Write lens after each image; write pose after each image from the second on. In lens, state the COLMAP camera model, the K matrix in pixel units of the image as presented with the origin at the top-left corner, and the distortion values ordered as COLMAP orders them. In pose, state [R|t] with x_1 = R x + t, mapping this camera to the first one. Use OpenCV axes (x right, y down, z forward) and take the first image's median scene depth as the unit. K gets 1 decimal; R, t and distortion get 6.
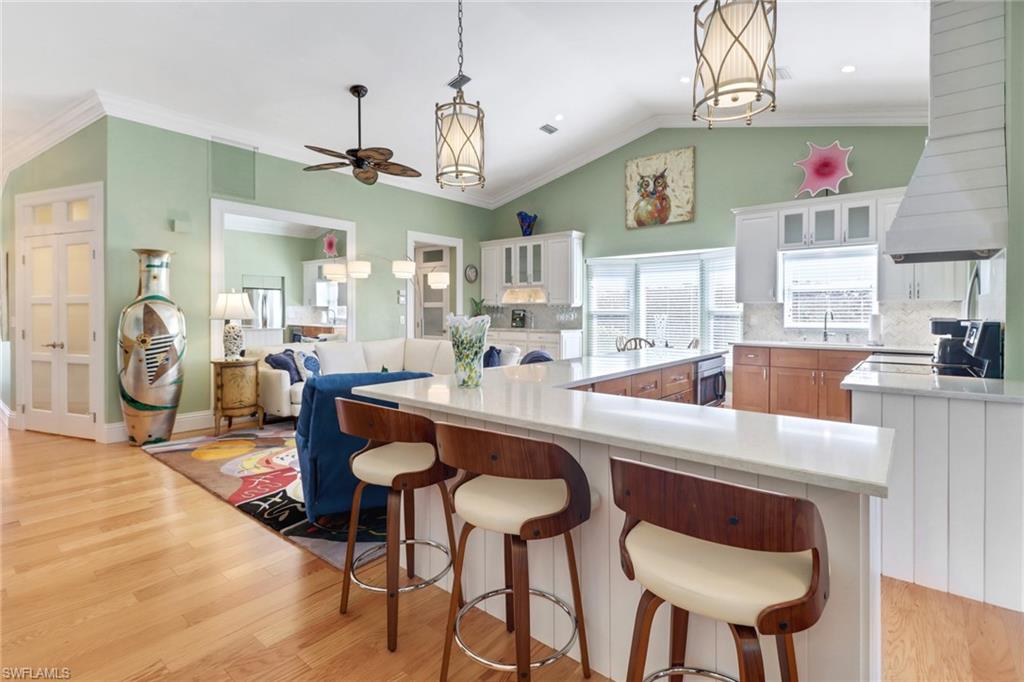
lens RADIAL K [[506.6, 0, 511.0], [0, 506.6, 309.5], [0, 0, 1]] dist [0.001294, 0.000129]
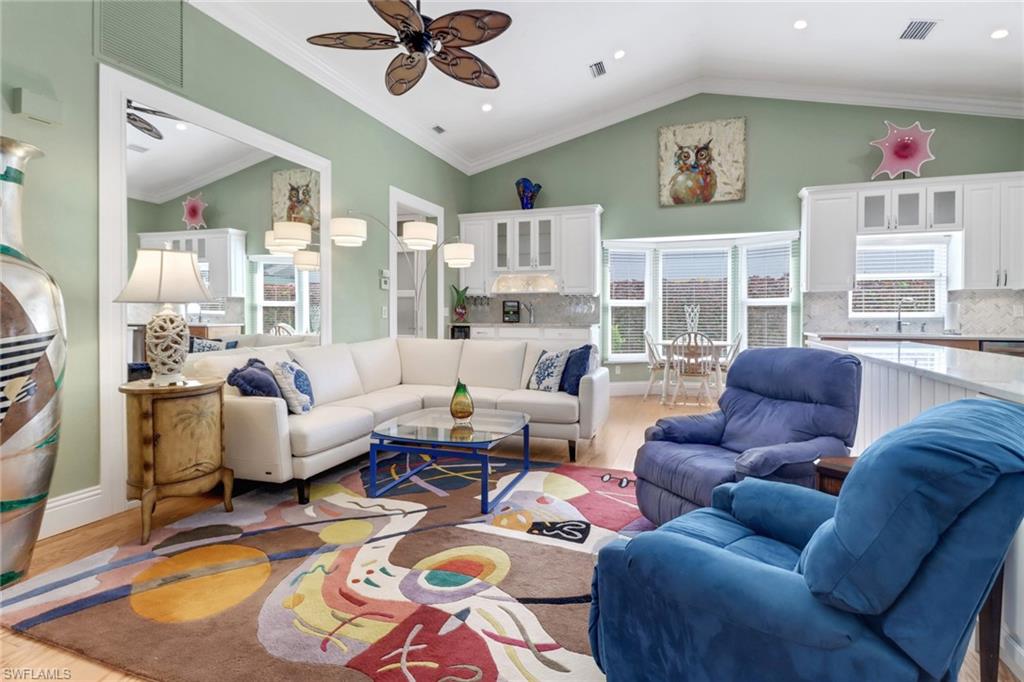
lens RADIAL K [[493.7, 0, 533.5], [0, 493.7, 315.0], [0, 0, 1]] dist [0.009464, -0.009664]
pose [[0.930845, -0.001894, 0.365410, -0.299226], [-0.001639, 0.999955, 0.009360, 0.019516], [-0.365411, -0.009311, 0.930800, 0.312224]]
